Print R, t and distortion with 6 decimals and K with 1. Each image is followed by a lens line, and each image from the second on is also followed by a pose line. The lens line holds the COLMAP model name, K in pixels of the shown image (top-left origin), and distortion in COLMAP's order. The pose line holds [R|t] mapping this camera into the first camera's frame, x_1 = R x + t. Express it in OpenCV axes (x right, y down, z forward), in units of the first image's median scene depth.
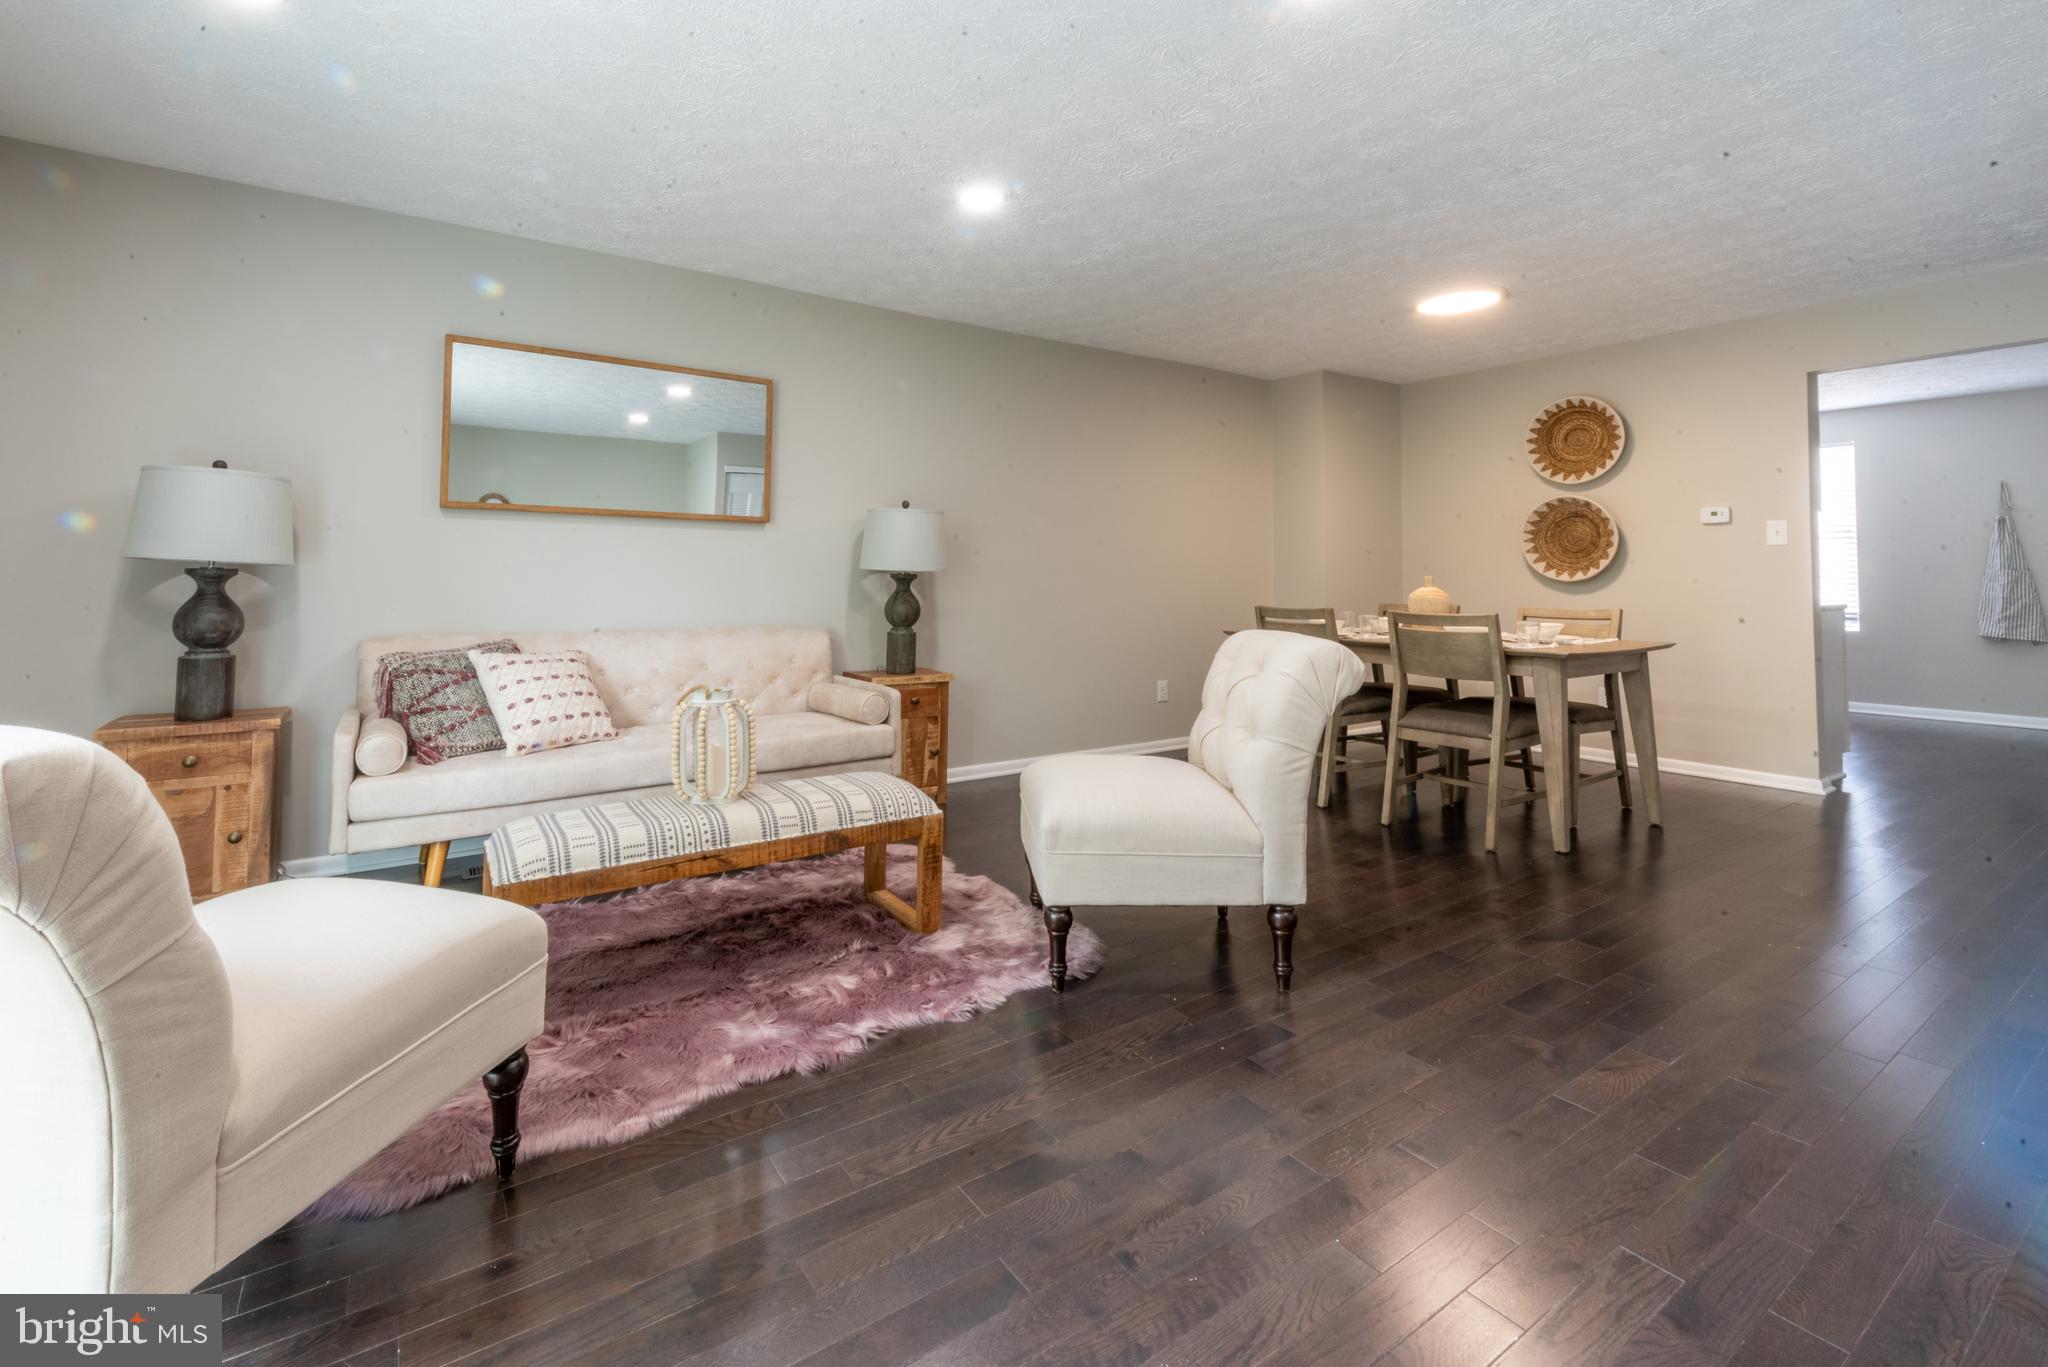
lens RADIAL K [[837.8, 0, 989.1], [0, 837.8, 577.4], [0, 0, 1]] dist [-0.002807, -0.001729]
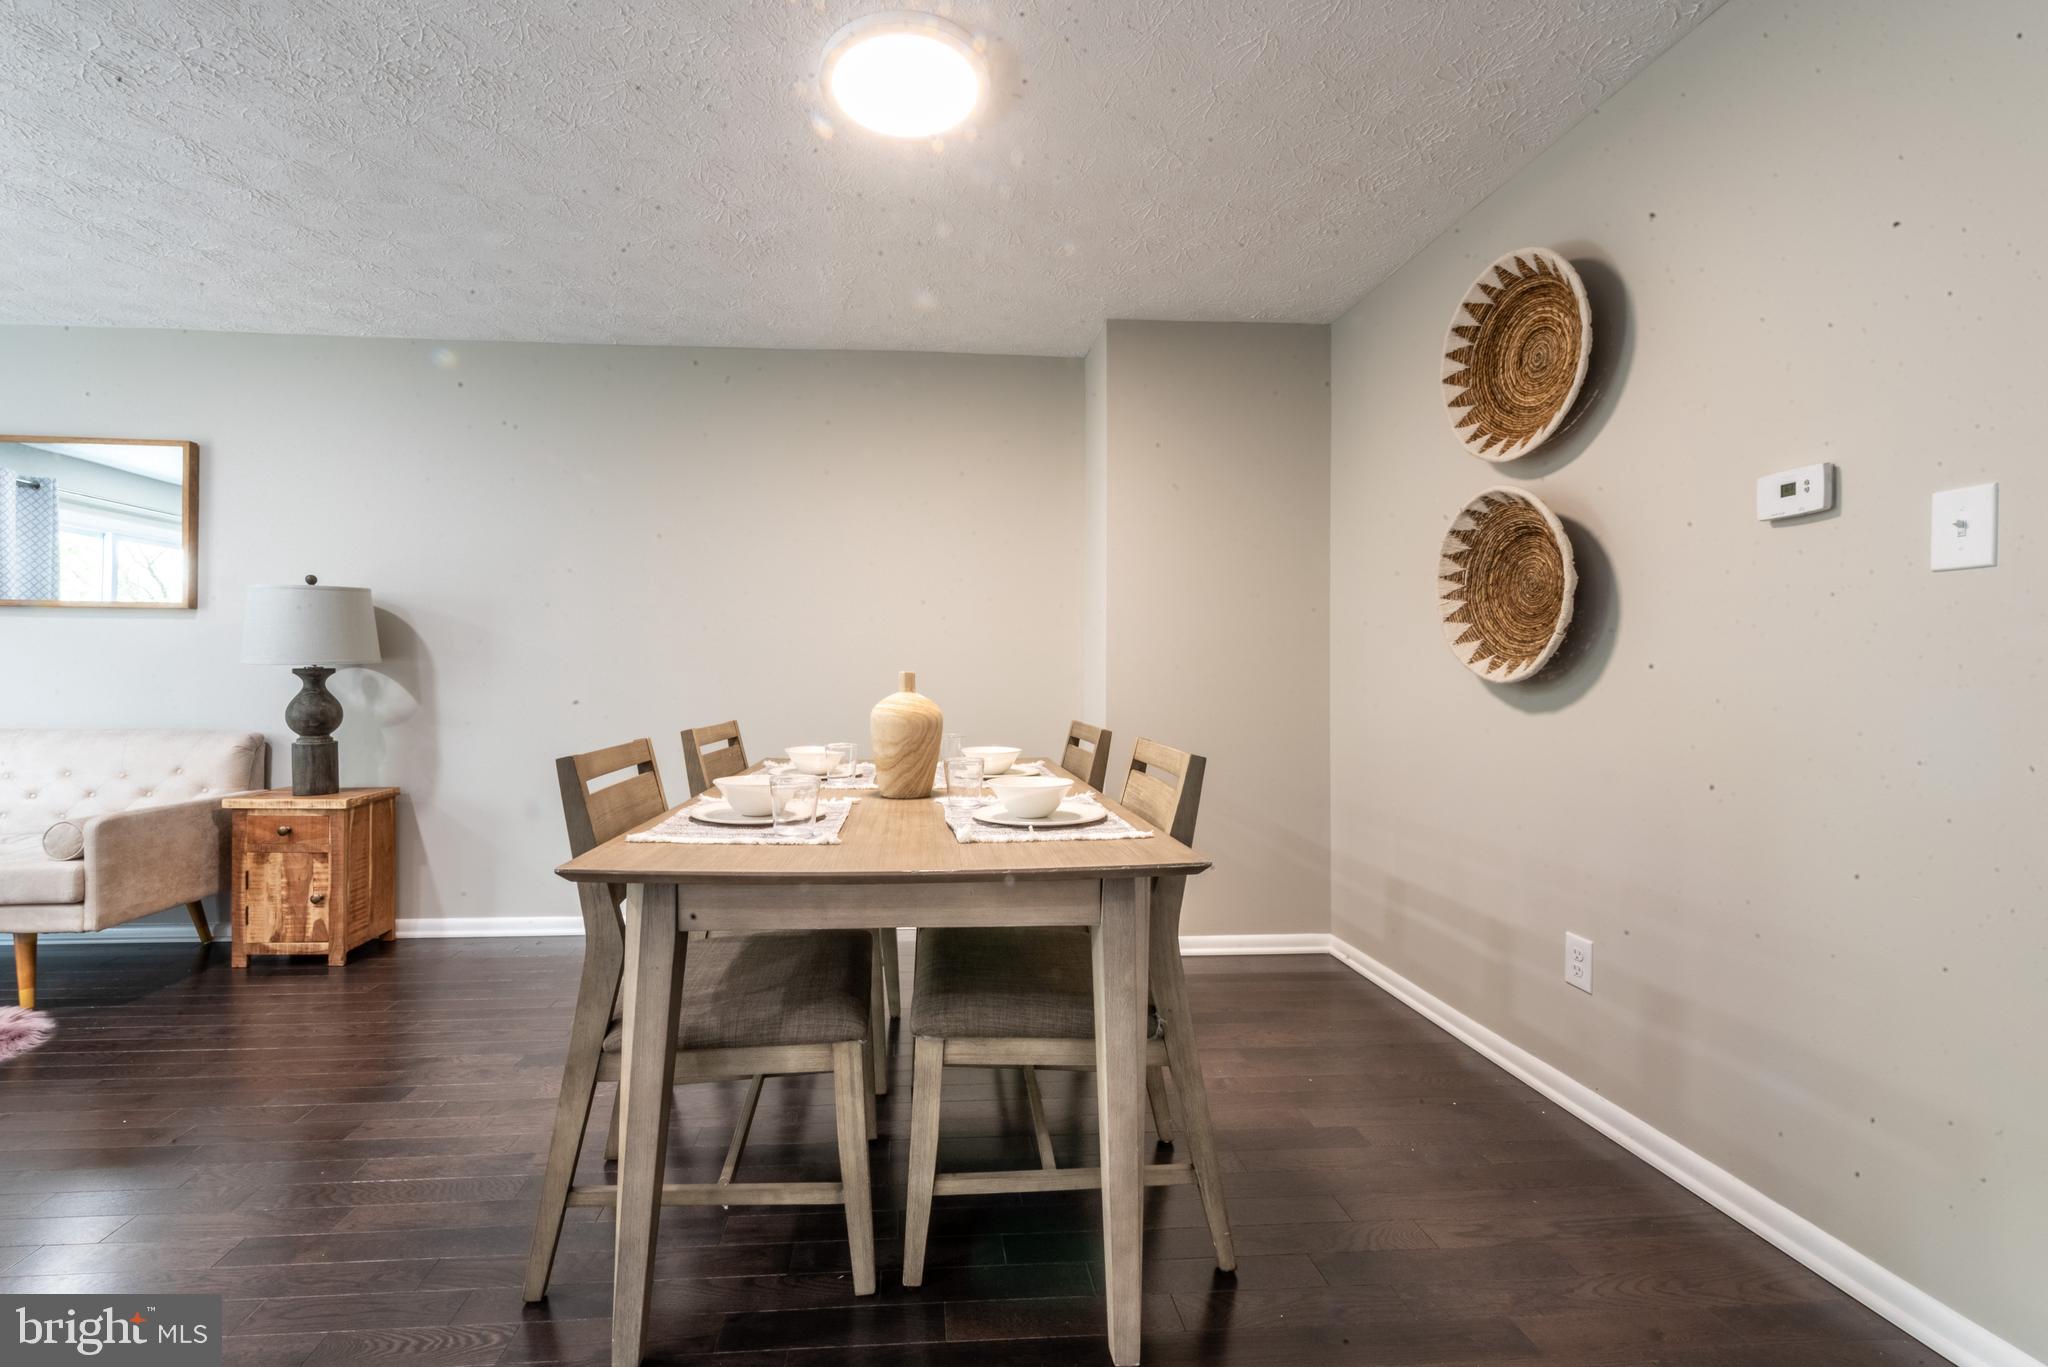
lens RADIAL K [[837.8, 0, 944.7], [0, 837.8, 686.3], [0, 0, 1]] dist [-0.002807, -0.001729]
pose [[0.880209, 0.008657, -0.474508, 0.660934], [-0.000483, 0.999849, 0.017344, -0.001357], [0.474587, -0.015037, 0.880080, 0.486664]]
